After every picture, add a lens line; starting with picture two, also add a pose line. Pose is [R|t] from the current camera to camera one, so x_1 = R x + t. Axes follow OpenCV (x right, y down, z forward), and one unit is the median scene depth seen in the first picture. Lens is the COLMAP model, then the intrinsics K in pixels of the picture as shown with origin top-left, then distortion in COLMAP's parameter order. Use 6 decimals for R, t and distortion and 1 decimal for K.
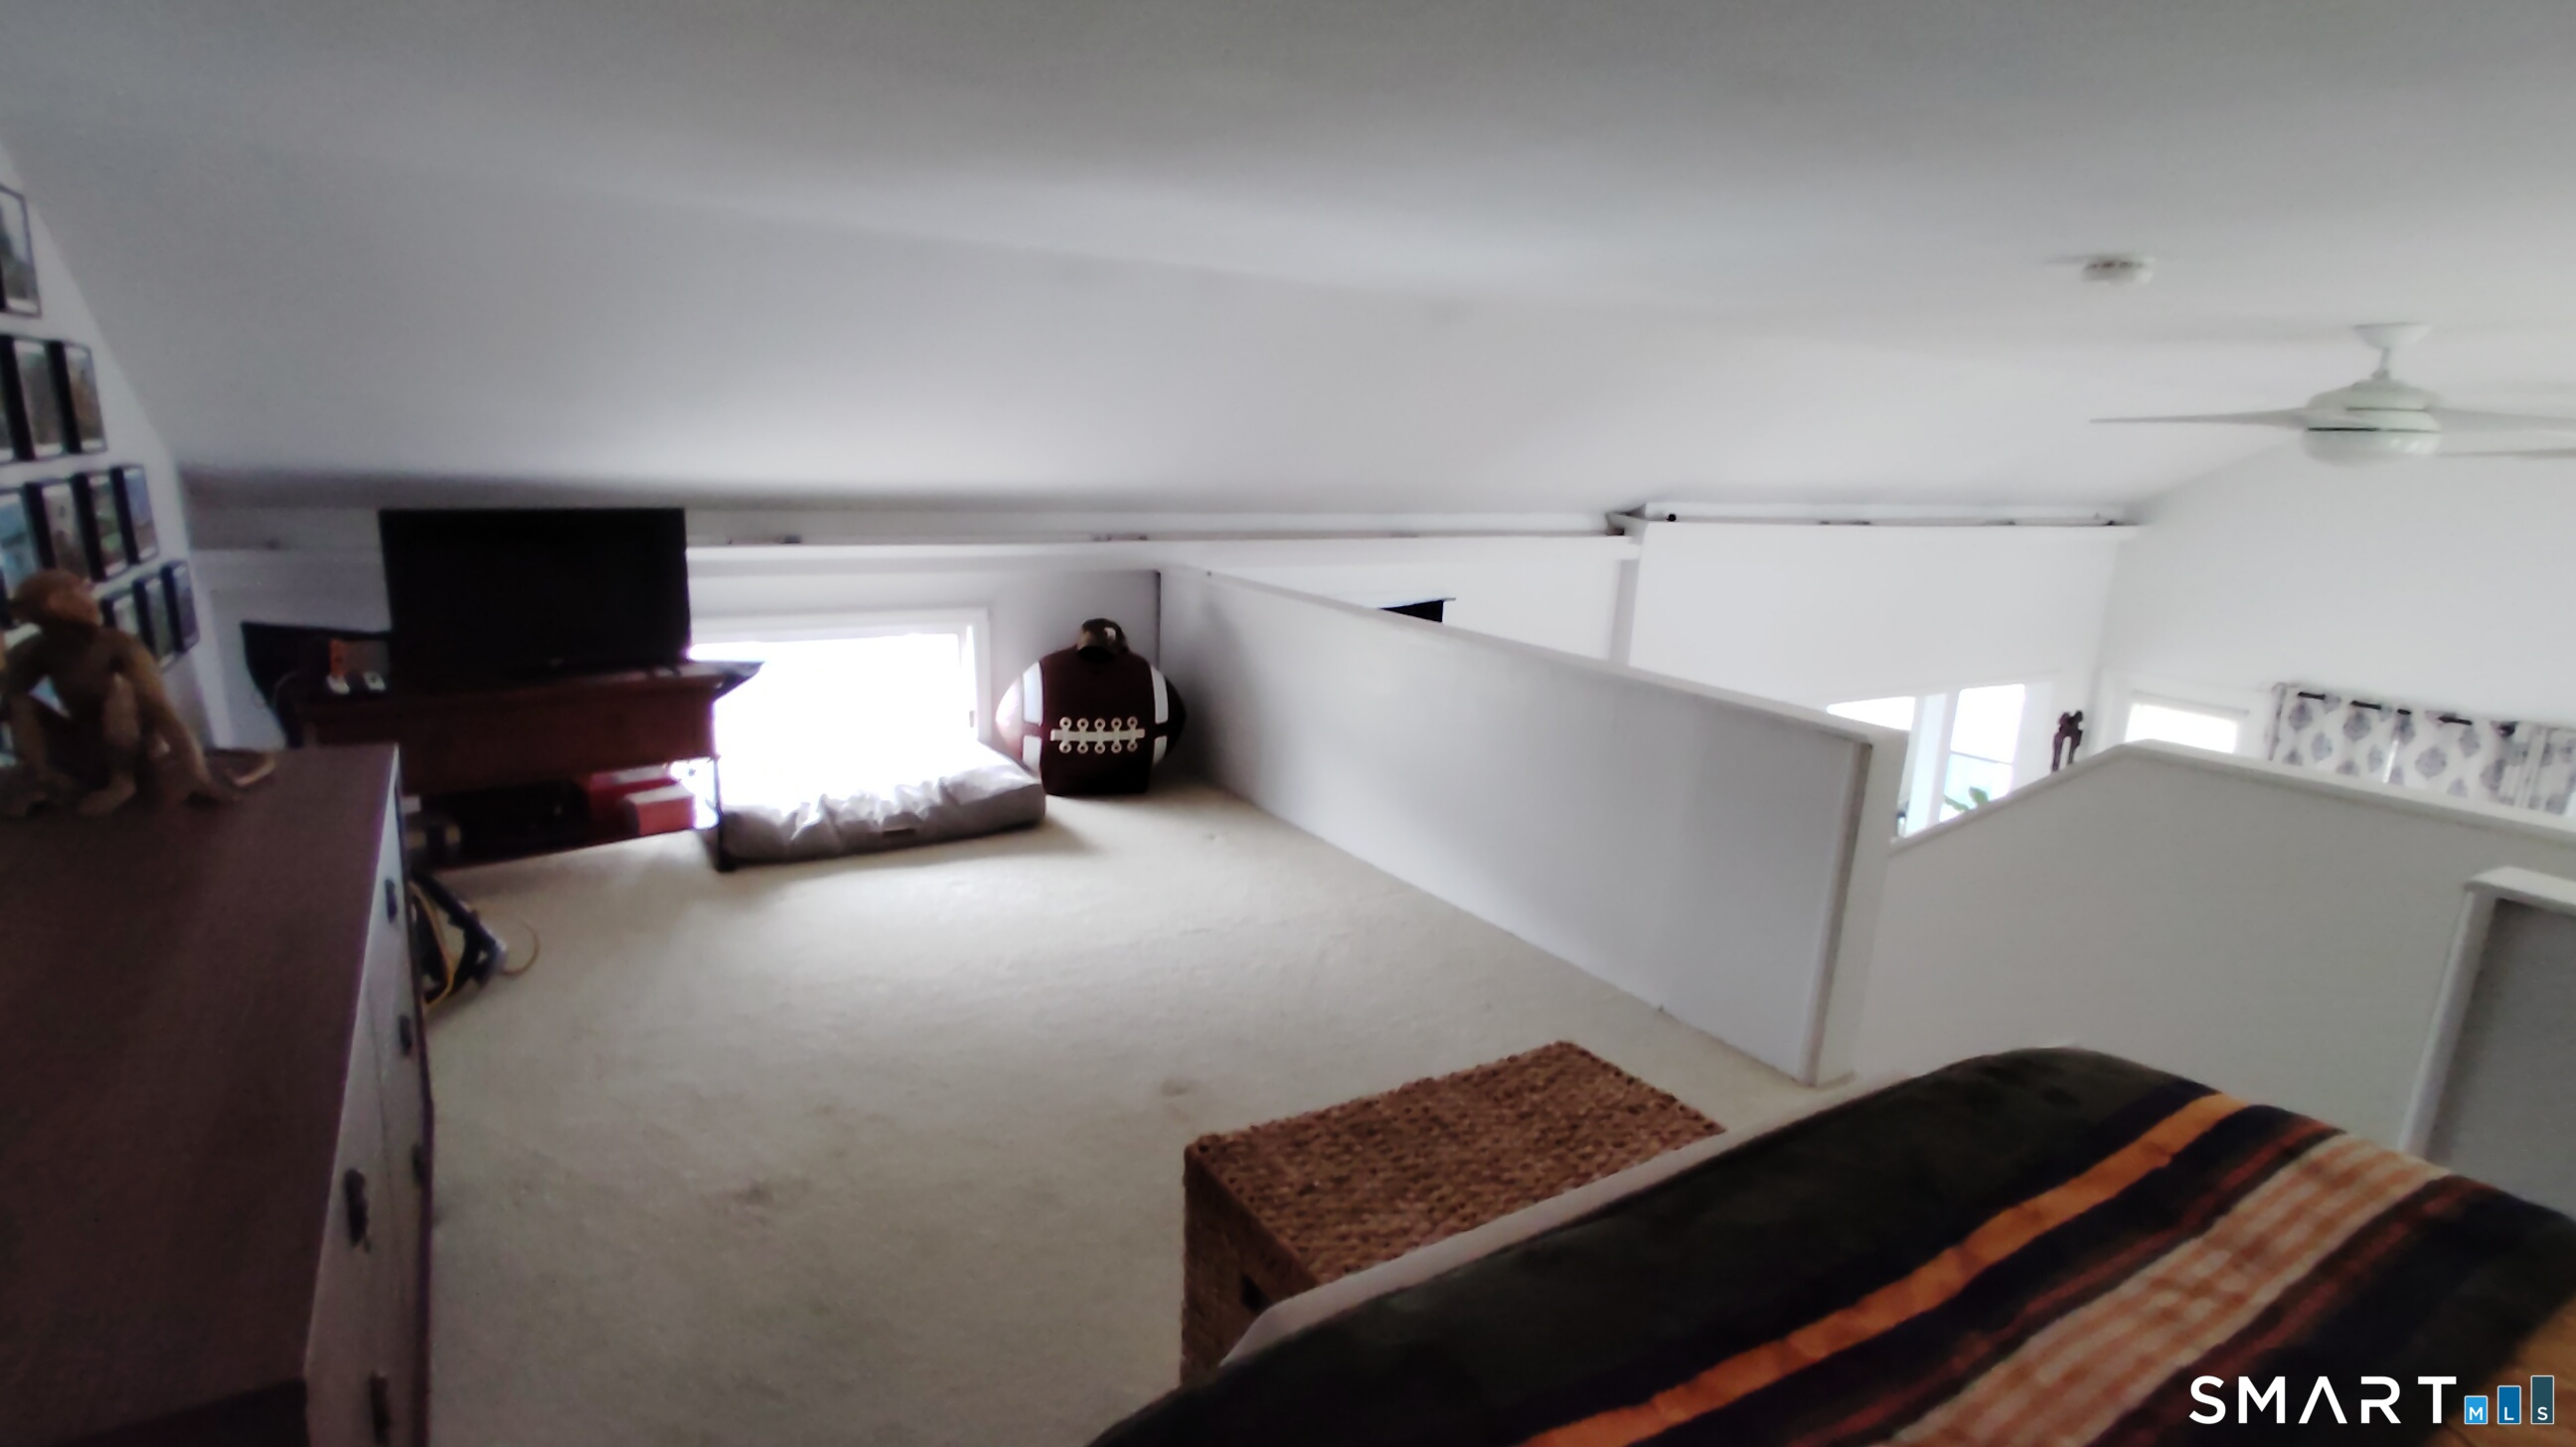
lens RADIAL K [[1281.4, 0, 1275.0], [0, 1281.4, 737.2], [0, 0, 1]] dist [-0.004392, -0.002294]
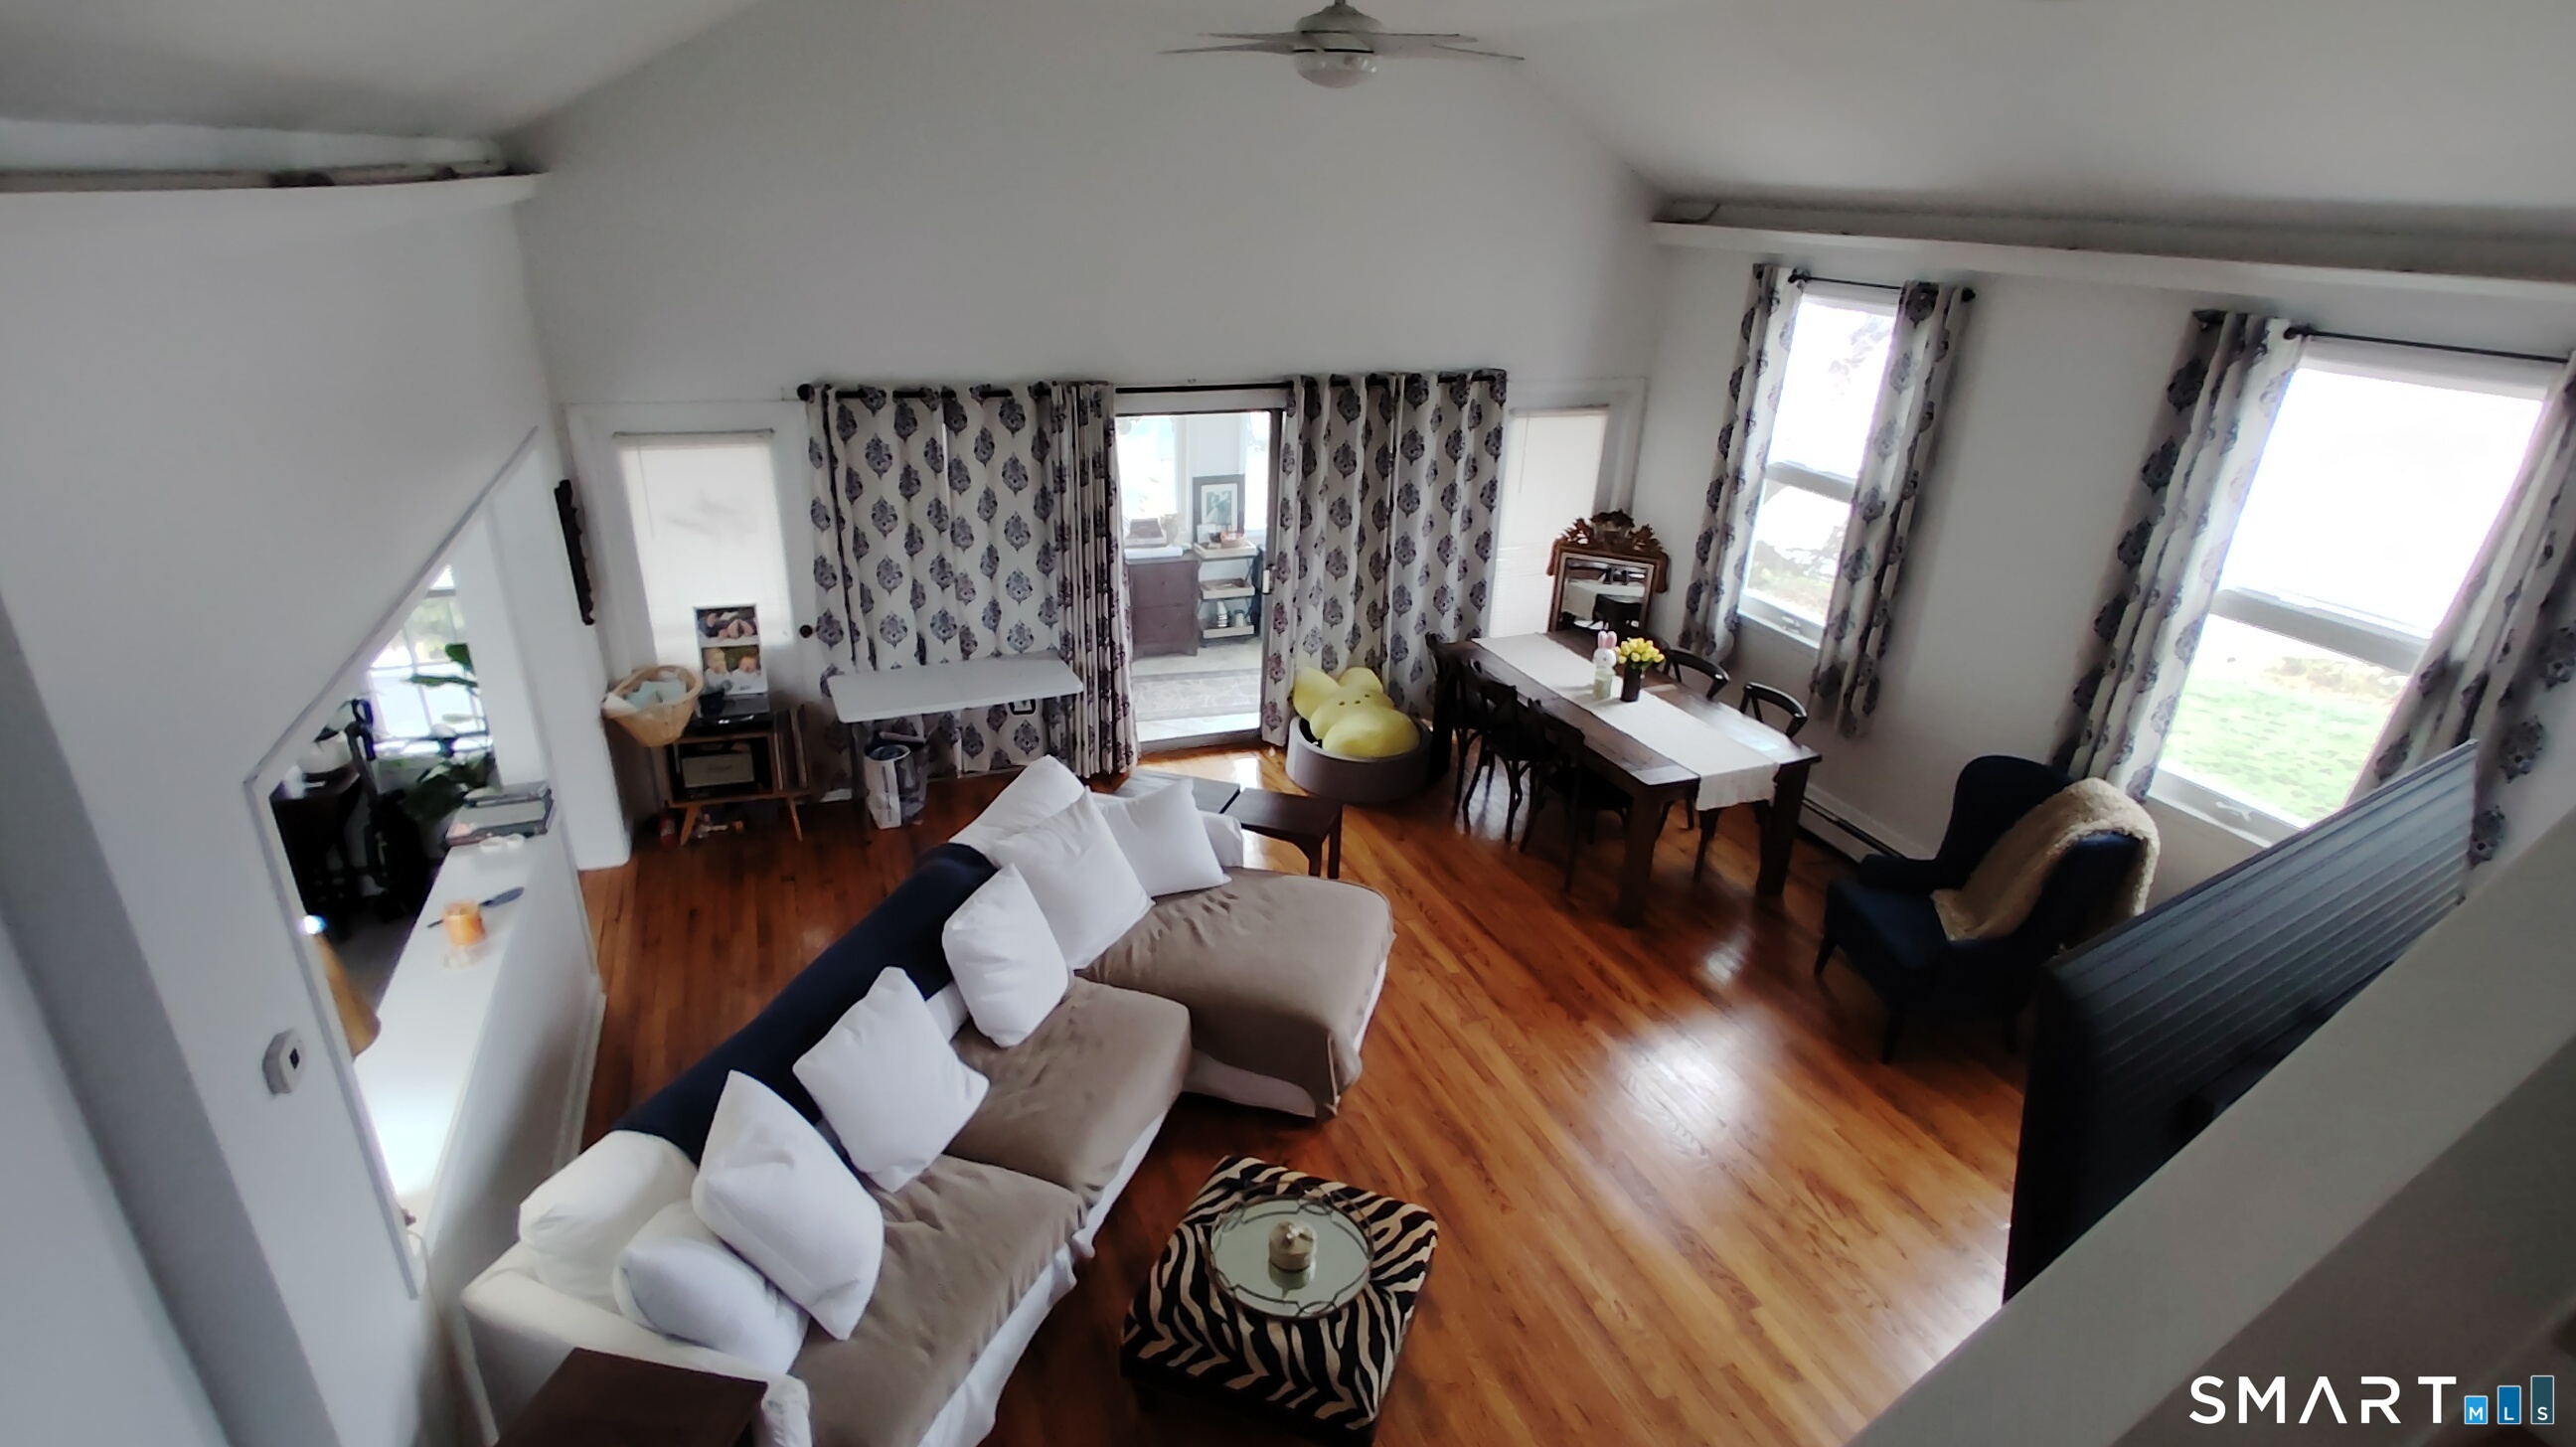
lens RADIAL K [[1281.4, 0, 1275.0], [0, 1281.4, 737.2], [0, 0, 1]] dist [-0.004392, -0.002294]
pose [[0.212974, -0.421128, 0.881642, 0.085081], [0.203139, 0.901711, 0.381643, -0.094926], [-0.955707, 0.097815, 0.277589, 0.577584]]
